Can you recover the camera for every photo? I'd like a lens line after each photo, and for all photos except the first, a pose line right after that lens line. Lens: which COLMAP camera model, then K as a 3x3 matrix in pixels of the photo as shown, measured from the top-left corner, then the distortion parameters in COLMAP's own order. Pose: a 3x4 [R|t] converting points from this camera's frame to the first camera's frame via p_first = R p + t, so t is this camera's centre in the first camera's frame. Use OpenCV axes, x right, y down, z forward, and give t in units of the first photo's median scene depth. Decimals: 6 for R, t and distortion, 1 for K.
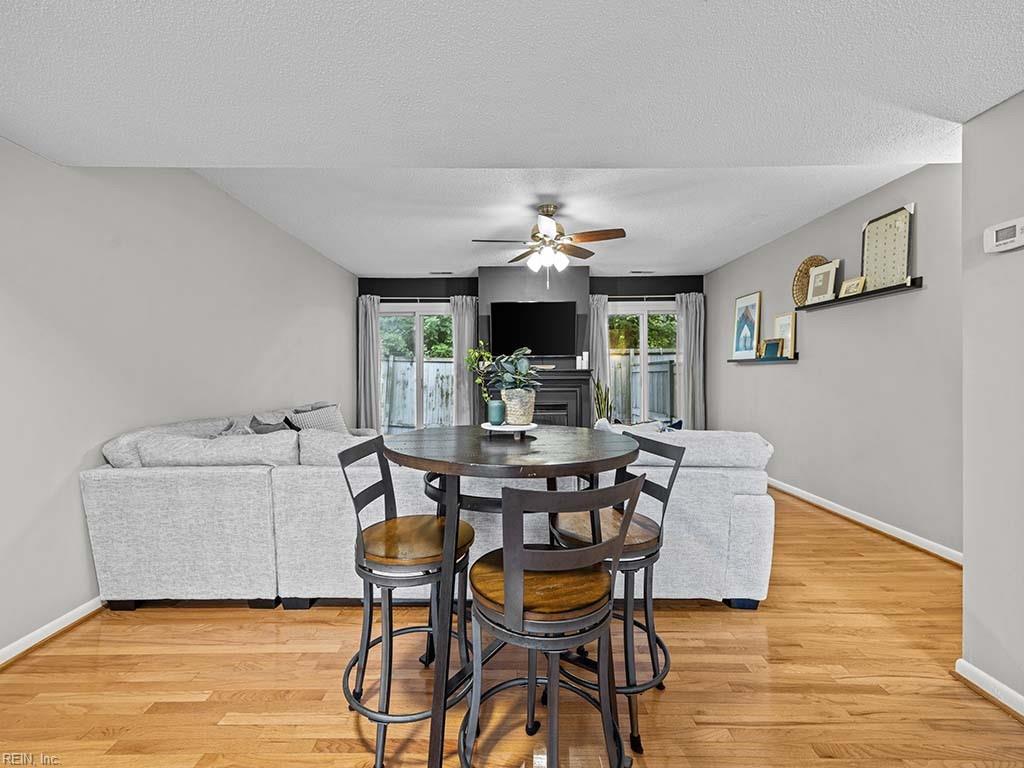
lens RADIAL K [[432.1, 0, 505.7], [0, 432.1, 375.6], [0, 0, 1]] dist [-0.000180, 0.001334]
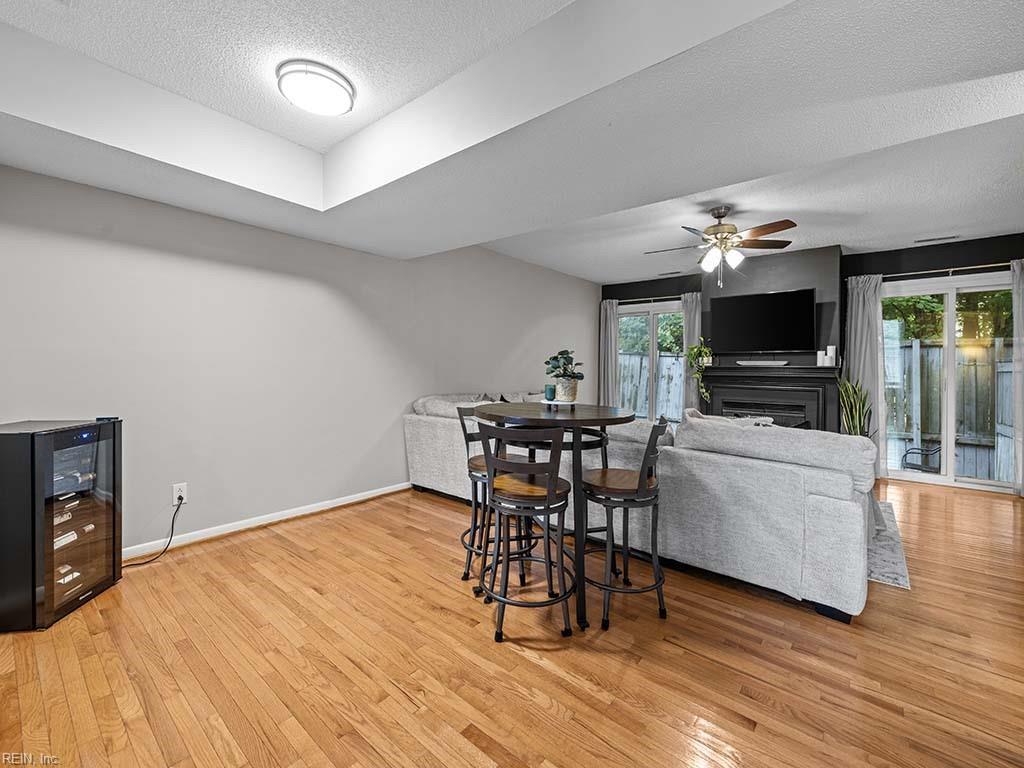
lens RADIAL K [[432.1, 0, 500.1], [0, 432.1, 369.8], [0, 0, 1]] dist [-0.000180, 0.001334]
pose [[0.763122, 0.018022, -0.646003, 0.385896], [-0.018032, 0.999816, 0.006591, -0.001621], [0.646003, 0.006619, 0.763306, -0.135068]]
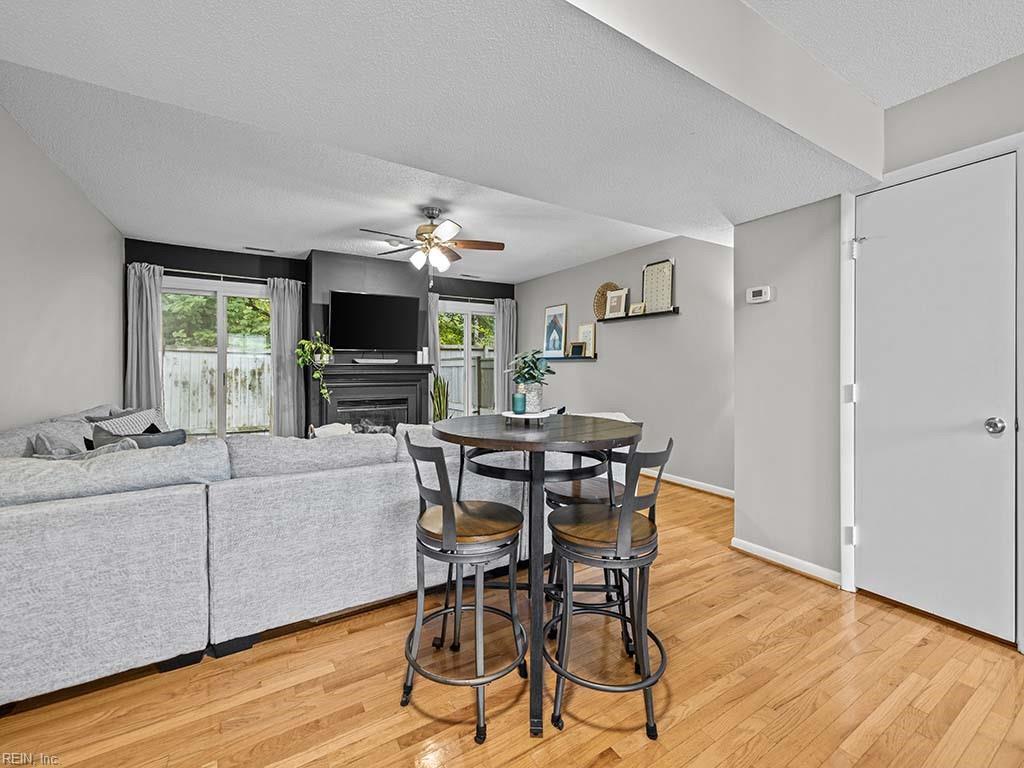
lens RADIAL K [[432.1, 0, 513.8], [0, 432.1, 369.7], [0, 0, 1]] dist [-0.000180, 0.001334]
pose [[0.847183, 0.003833, 0.531287, -0.303985], [-0.004772, 0.999989, 0.000394, -0.003429], [-0.531280, -0.002869, 0.847192, 0.008126]]
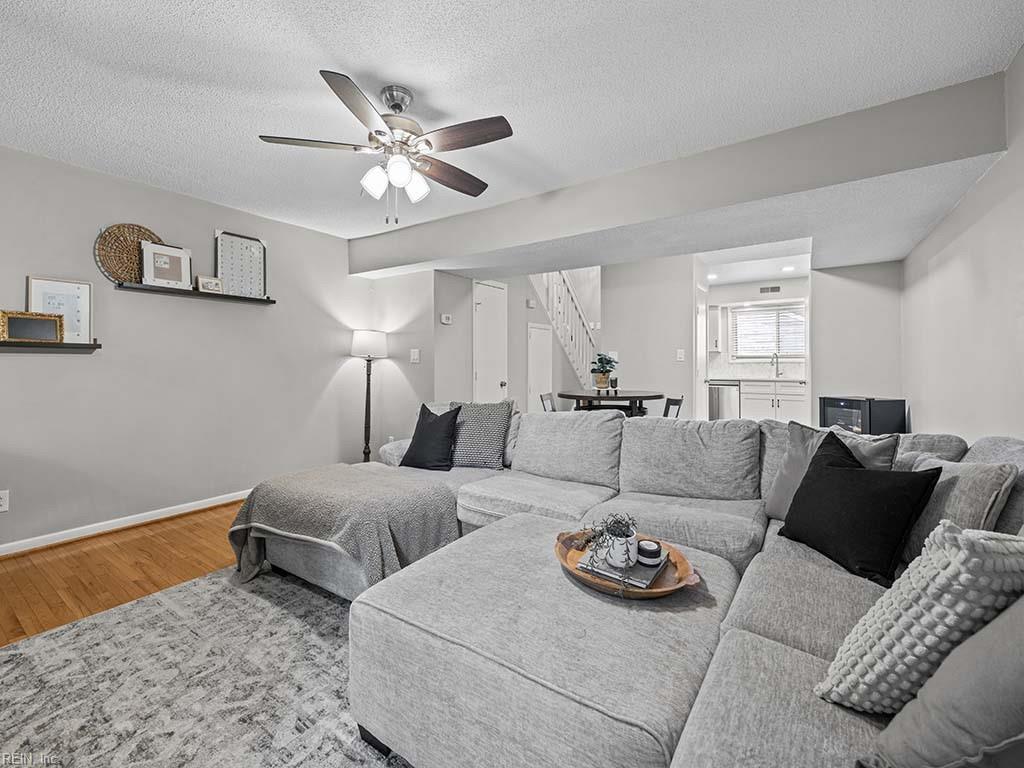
lens RADIAL K [[432.1, 0, 507.1], [0, 432.1, 355.2], [0, 0, 1]] dist [-0.000180, 0.001334]
pose [[-0.826110, 0.003686, 0.563497, -0.402959], [-0.001597, 0.999959, -0.008882, -0.023870], [-0.563507, -0.008238, -0.826070, 1.495648]]
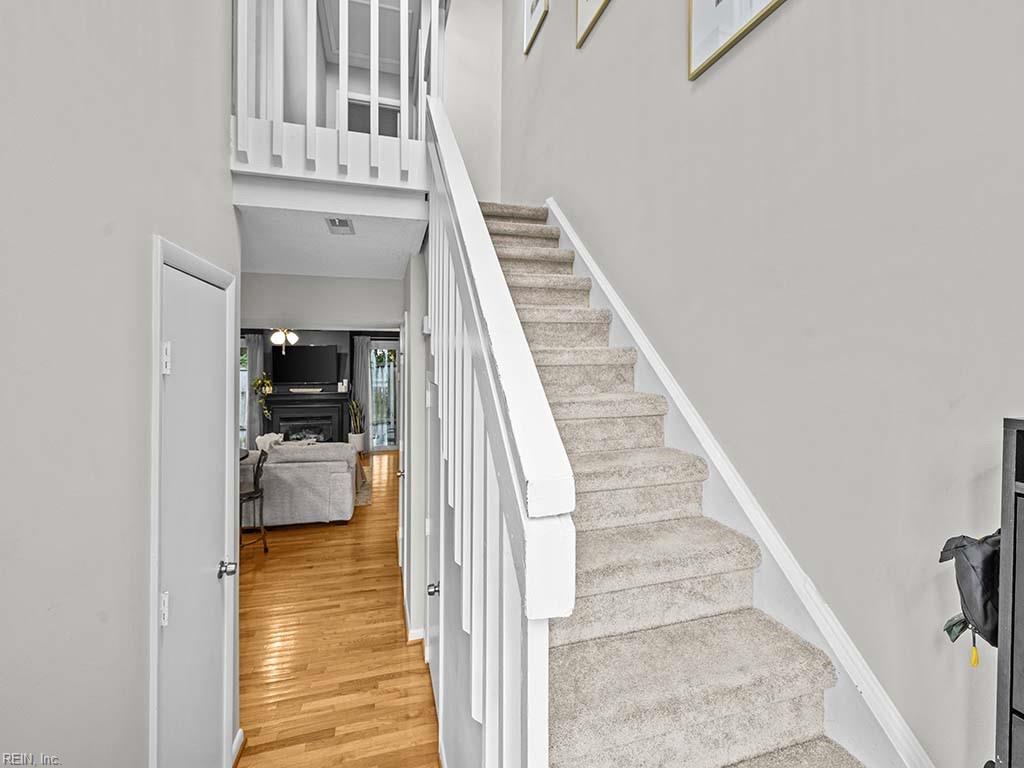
lens RADIAL K [[432.1, 0, 507.0], [0, 432.1, 360.6], [0, 0, 1]] dist [-0.000180, 0.001334]
pose [[0.957921, 0.012546, 0.286756, 0.464275], [-0.011660, 0.999921, -0.004796, -0.190074], [-0.286794, 0.001251, 0.957992, -0.870661]]
